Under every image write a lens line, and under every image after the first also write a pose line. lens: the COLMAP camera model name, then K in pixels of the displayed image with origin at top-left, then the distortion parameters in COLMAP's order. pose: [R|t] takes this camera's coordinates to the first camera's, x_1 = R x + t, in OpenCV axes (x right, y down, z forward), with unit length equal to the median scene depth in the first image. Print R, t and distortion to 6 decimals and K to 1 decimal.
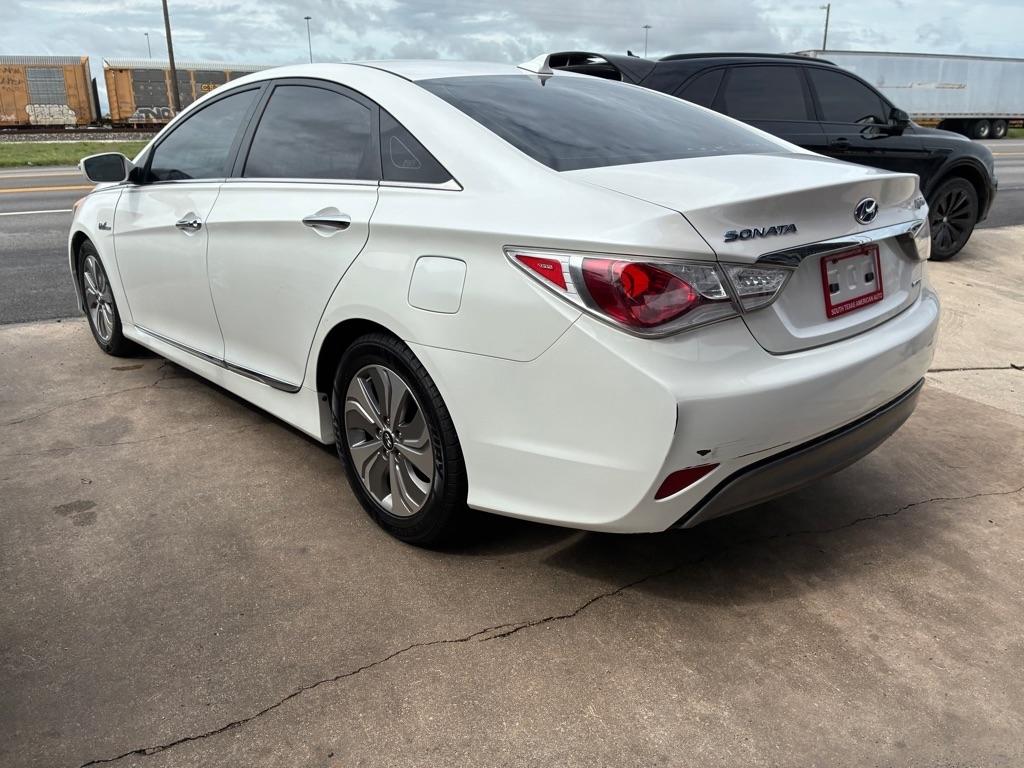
lens RADIAL K [[770.7, 0, 527.3], [0, 770.7, 382.6], [0, 0, 1]] dist [0.058940, -0.079316]
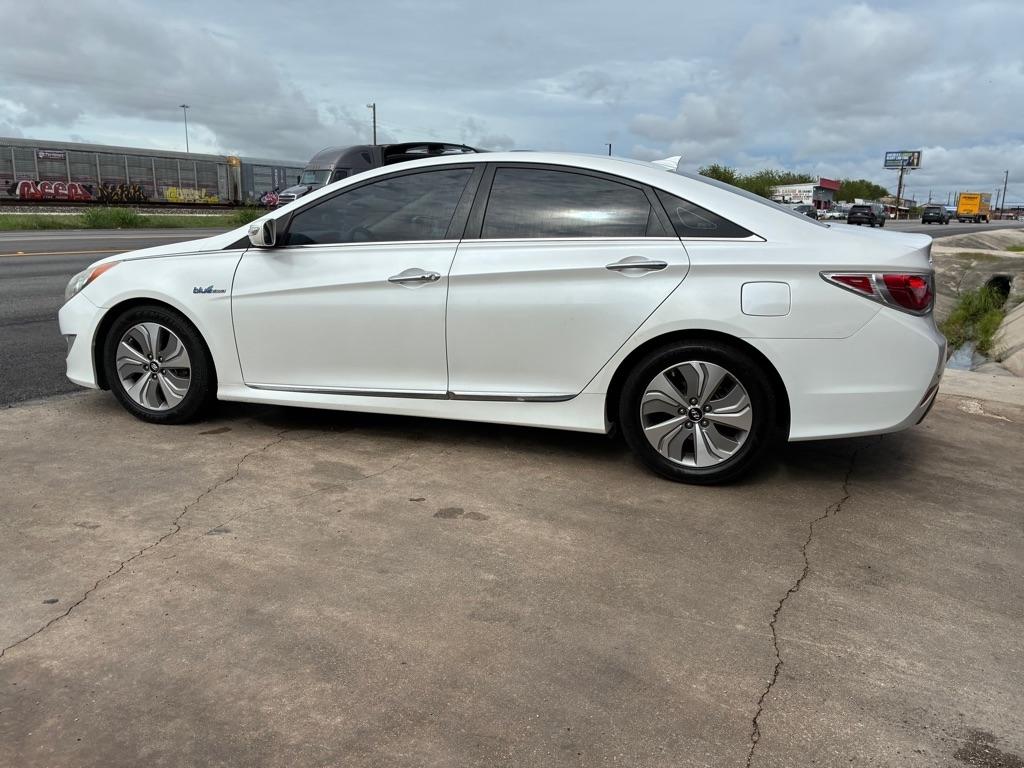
lens RADIAL K [[766.6, 0, 514.3], [0, 766.6, 381.4], [0, 0, 1]] dist [0.045074, -0.055368]
pose [[0.859007, -0.091330, 0.503751, -1.258240], [0.139826, 0.988403, -0.059236, 0.055310], [-0.492499, 0.121322, 0.861816, -0.075933]]
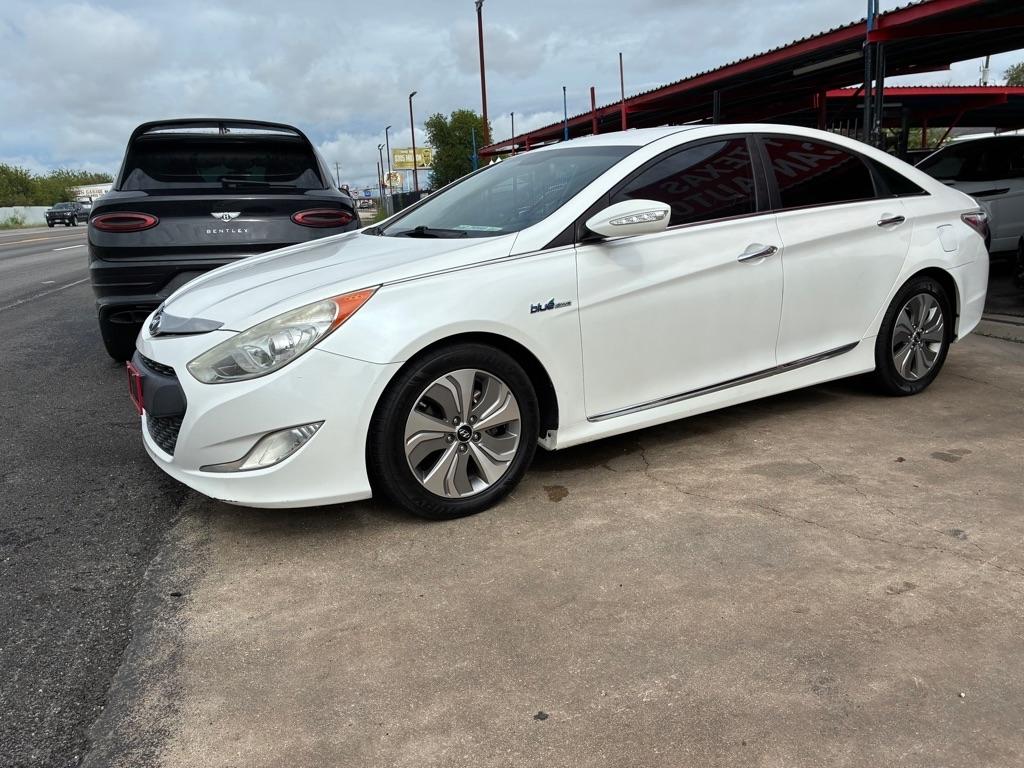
lens RADIAL K [[769.9, 0, 506.4], [0, 769.9, 381.6], [0, 0, 1]] dist [0.055035, -0.067775]
pose [[0.193229, -0.225597, 0.954866, -2.229721], [0.346047, 0.926337, 0.148830, -0.451001], [-0.918103, 0.301670, 0.257063, 1.530212]]
